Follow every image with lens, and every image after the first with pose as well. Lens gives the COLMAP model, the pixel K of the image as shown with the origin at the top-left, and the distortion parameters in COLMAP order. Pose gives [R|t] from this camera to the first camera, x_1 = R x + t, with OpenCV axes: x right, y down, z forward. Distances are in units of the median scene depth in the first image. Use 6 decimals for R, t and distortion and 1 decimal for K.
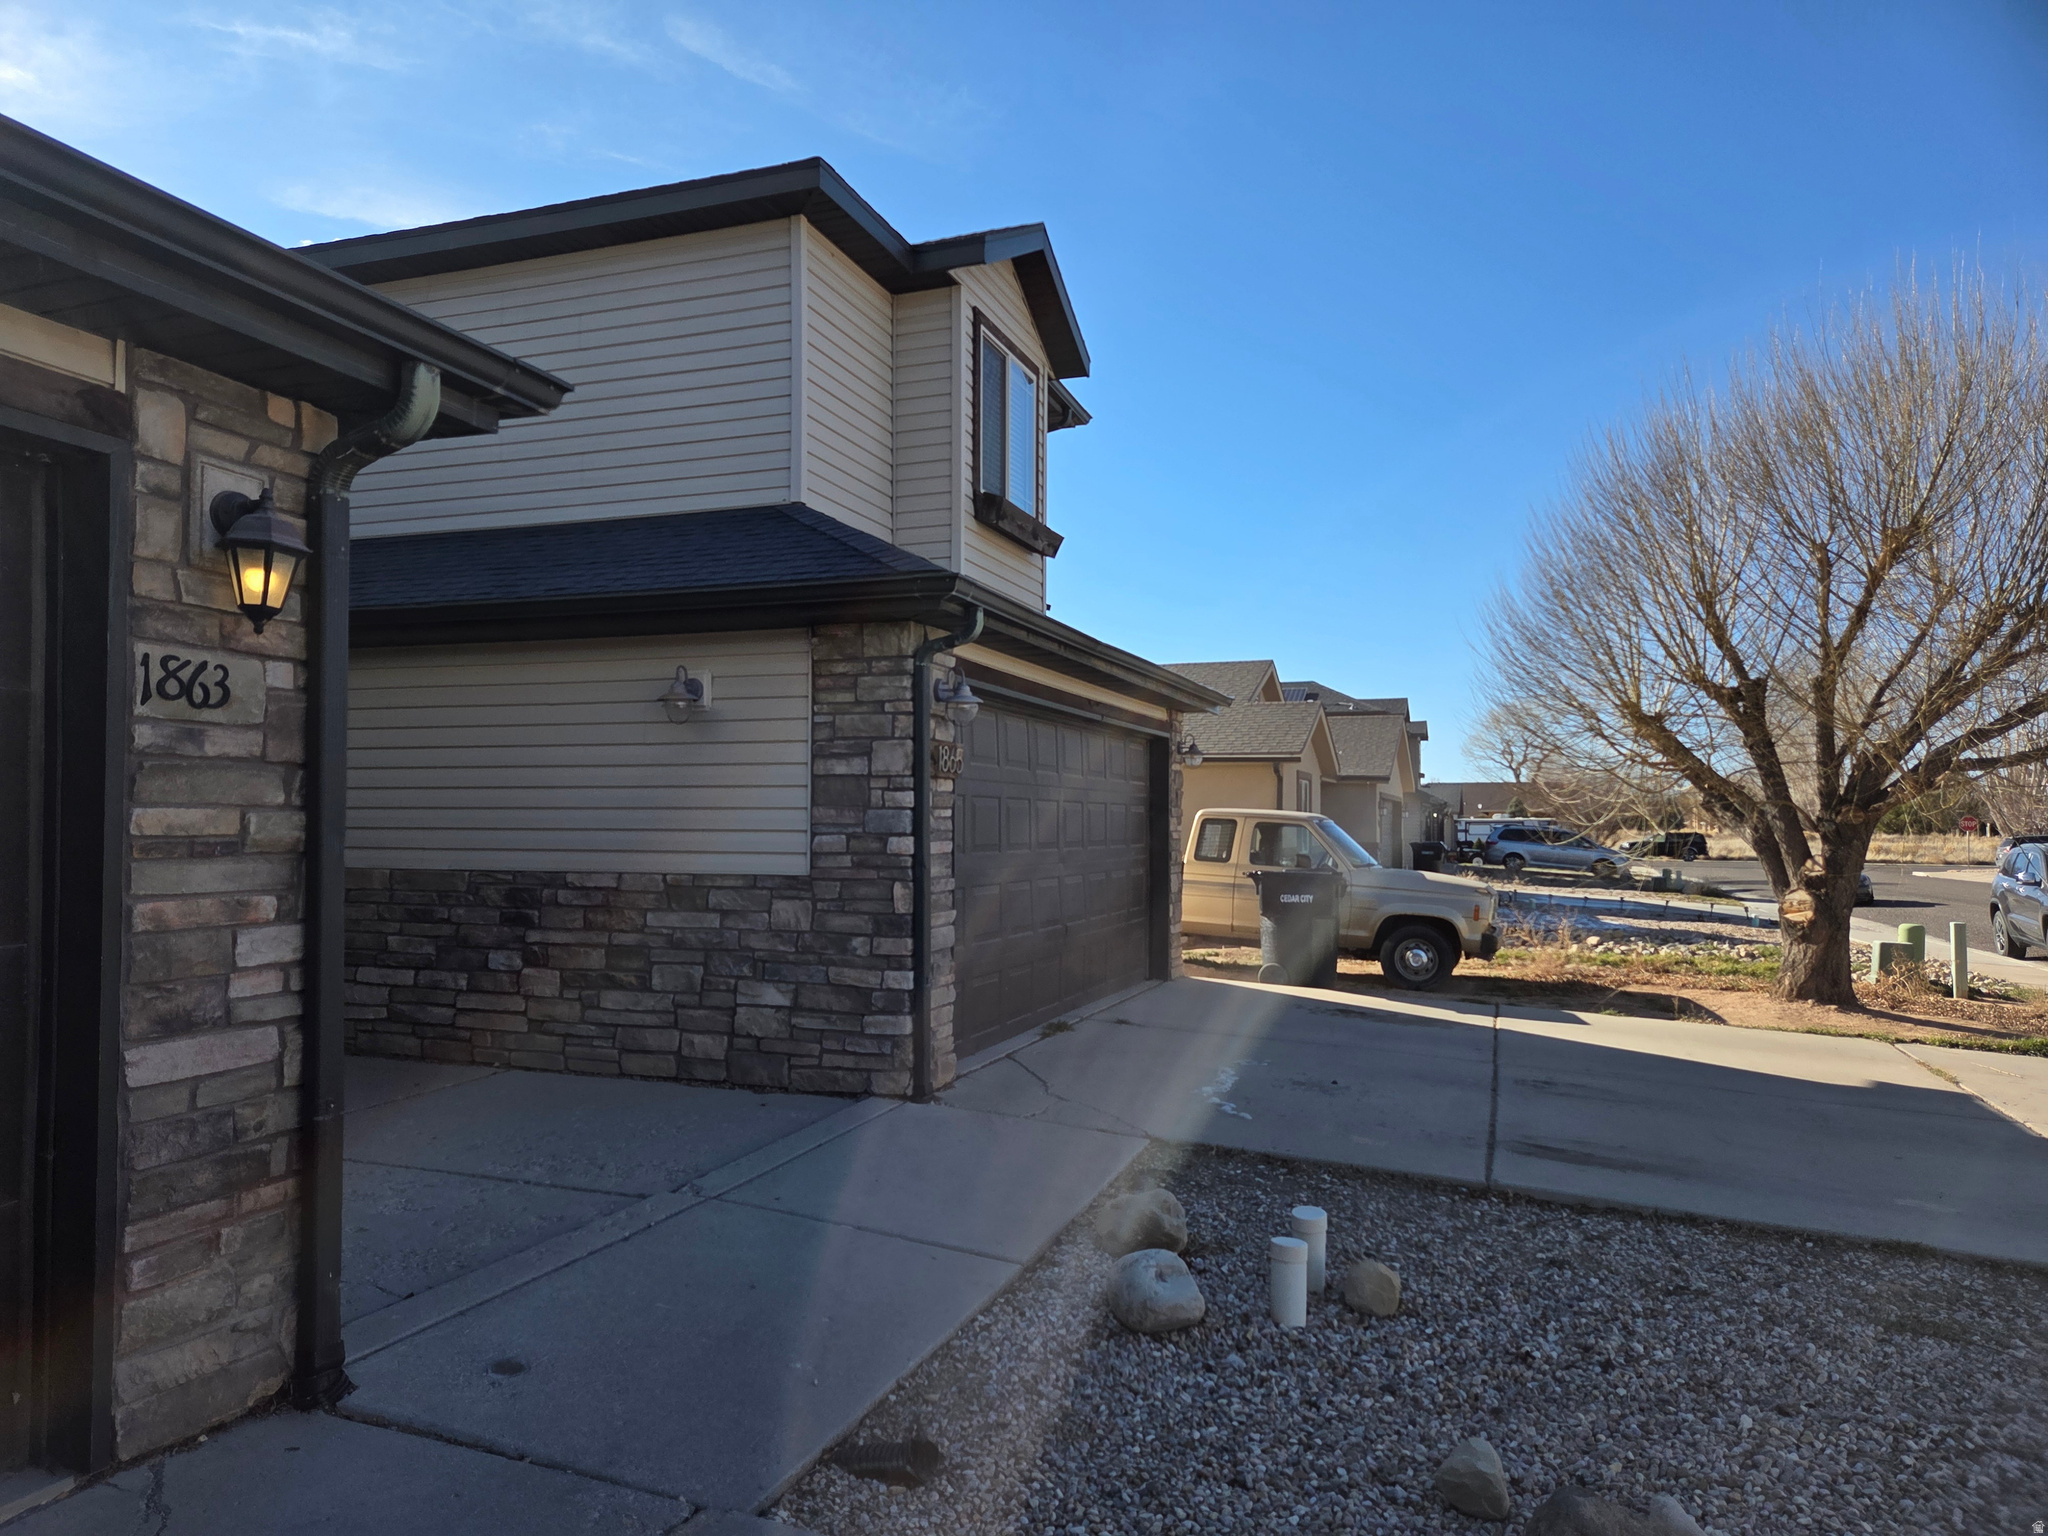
lens RADIAL K [[1347.8, 0, 1017.2], [0, 1347.8, 790.4], [0, 0, 1]] dist [0.038795, -0.009949]
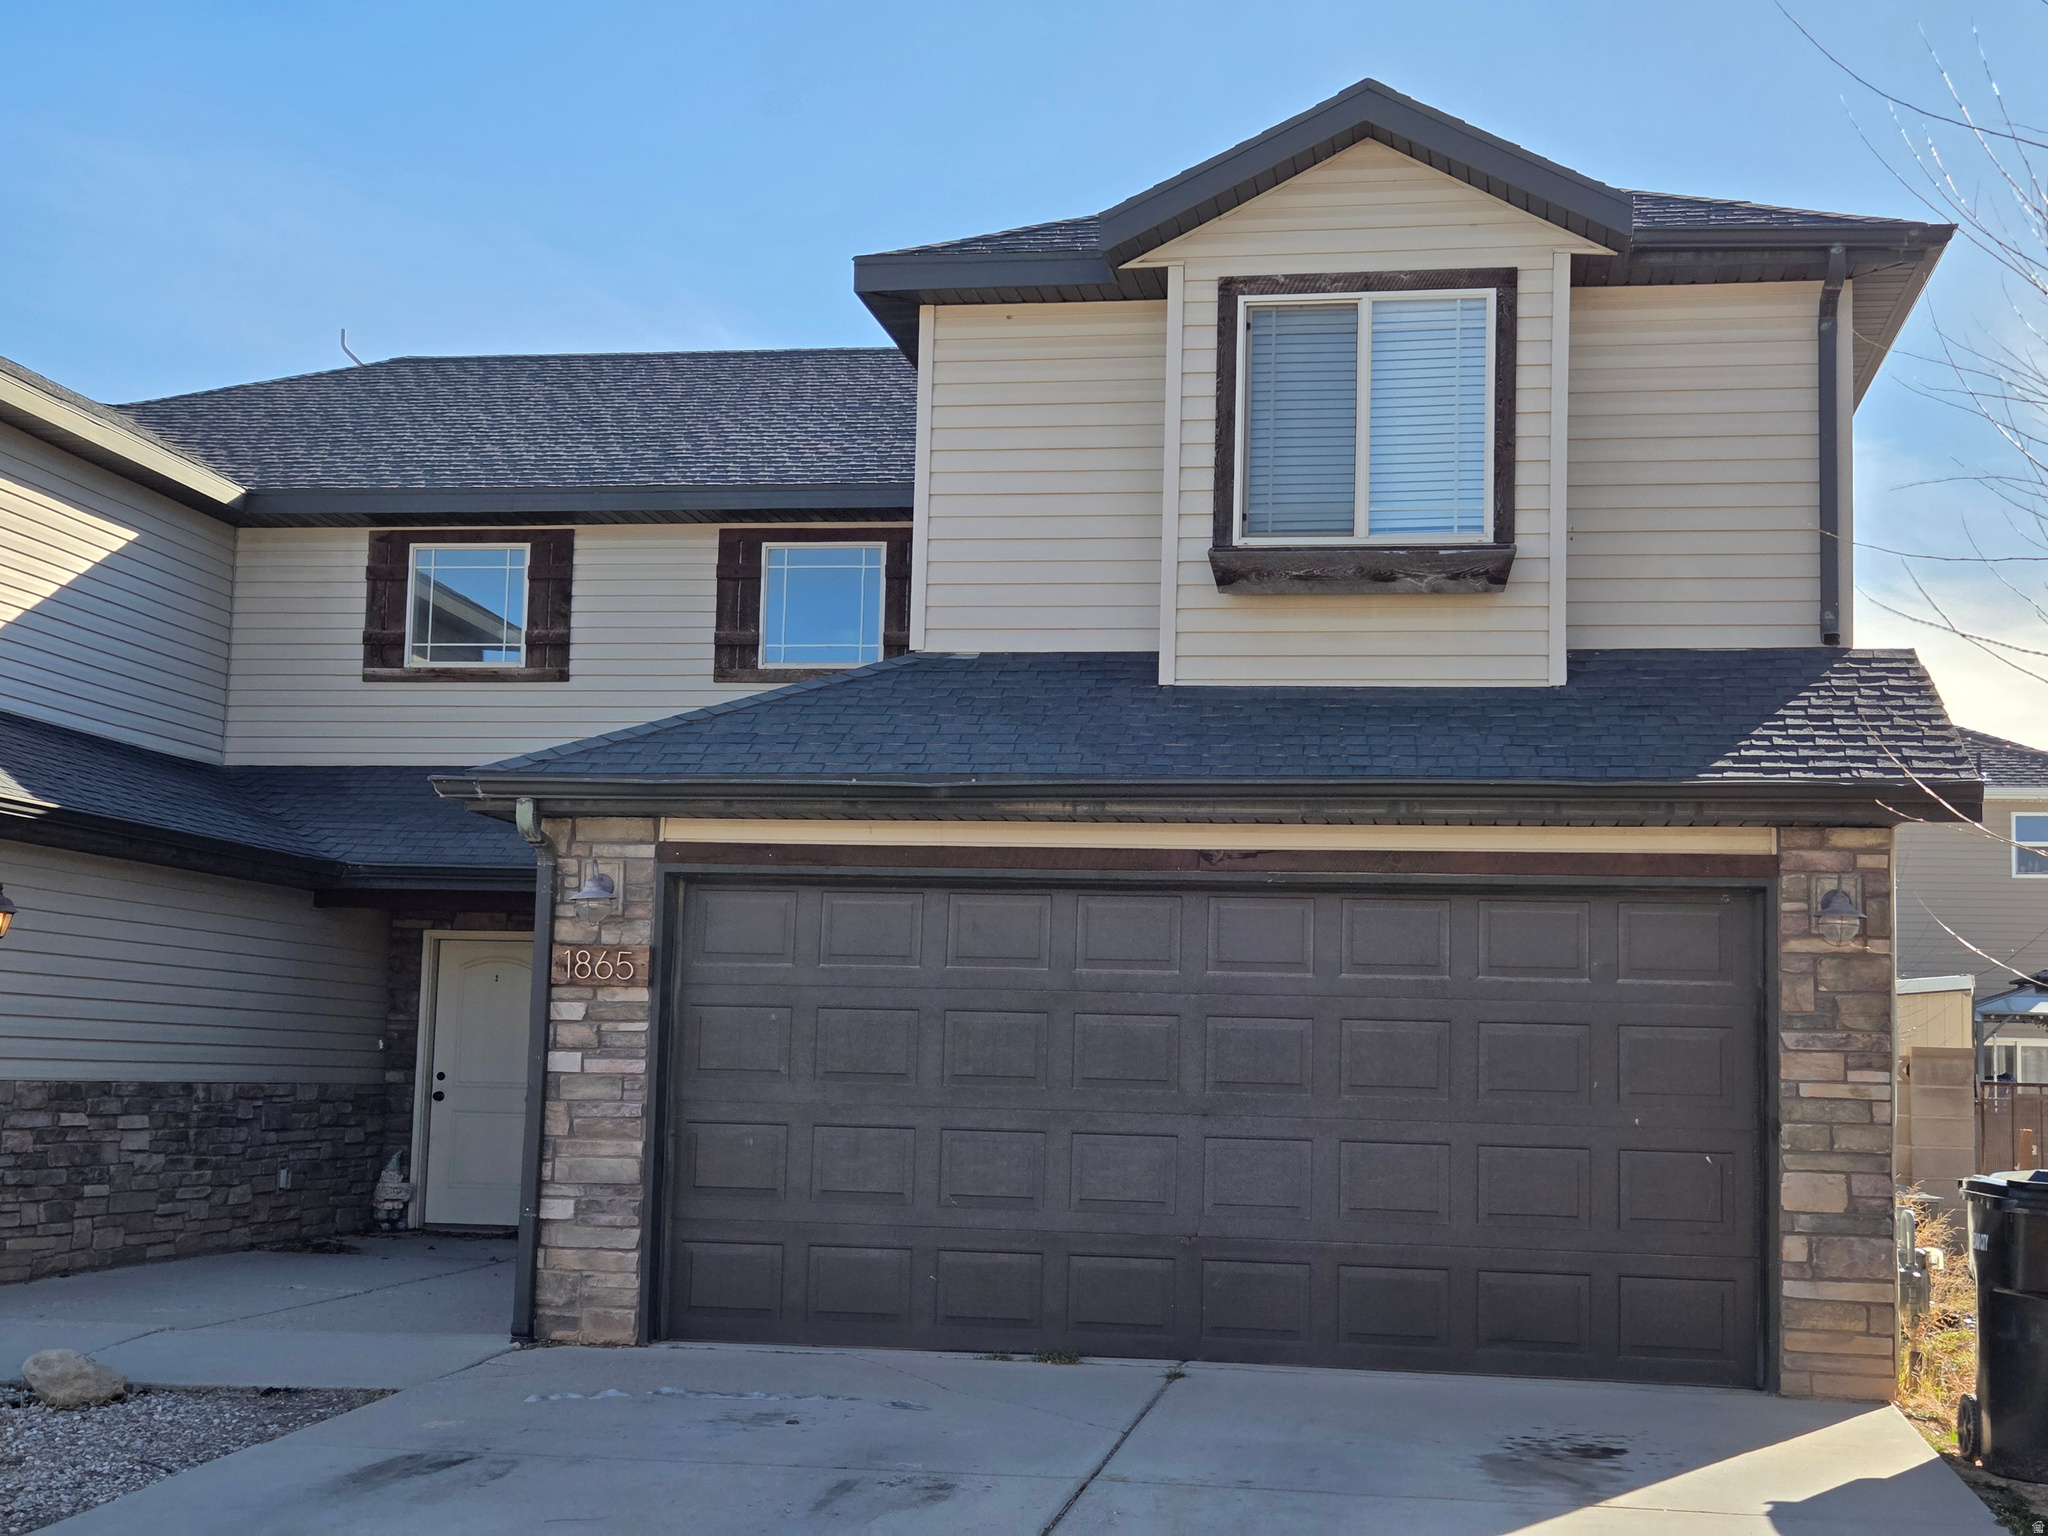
lens RADIAL K [[2672.1, 0, 1067.1], [0, 2672.1, 821.5], [0, 0, 1]] dist [0.033328, 0.000000]
pose [[0.188603, -0.095892, -0.977361, 1.743592], [0.000054, 0.995222, -0.097634, 0.054480], [0.982053, 0.018361, 0.187707, 0.979135]]
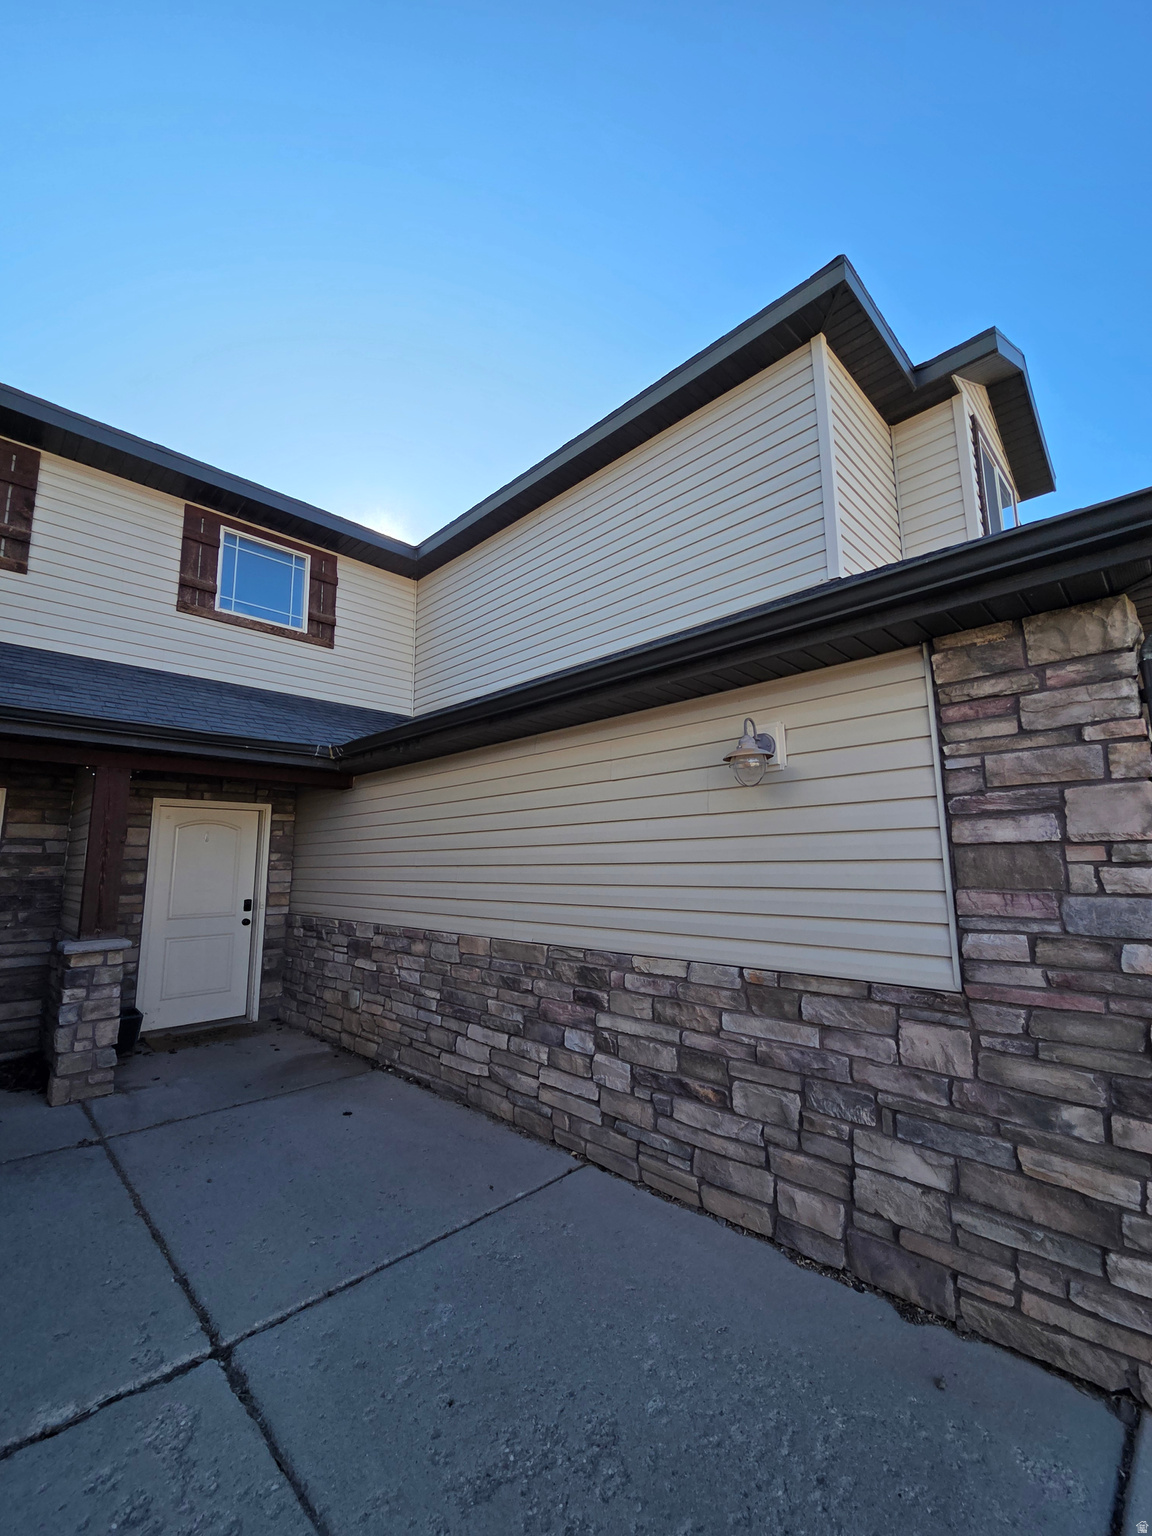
lens RADIAL K [[626.8, 0, 575.2], [0, 626.8, 774.4], [0, 0, 1]] dist [0.001913, -0.001122]
pose [[0.903084, -0.075815, -0.422720, -0.185231], [0.024844, 0.991869, -0.124817, -0.011231], [0.428746, 0.102218, 0.897624, 0.611287]]
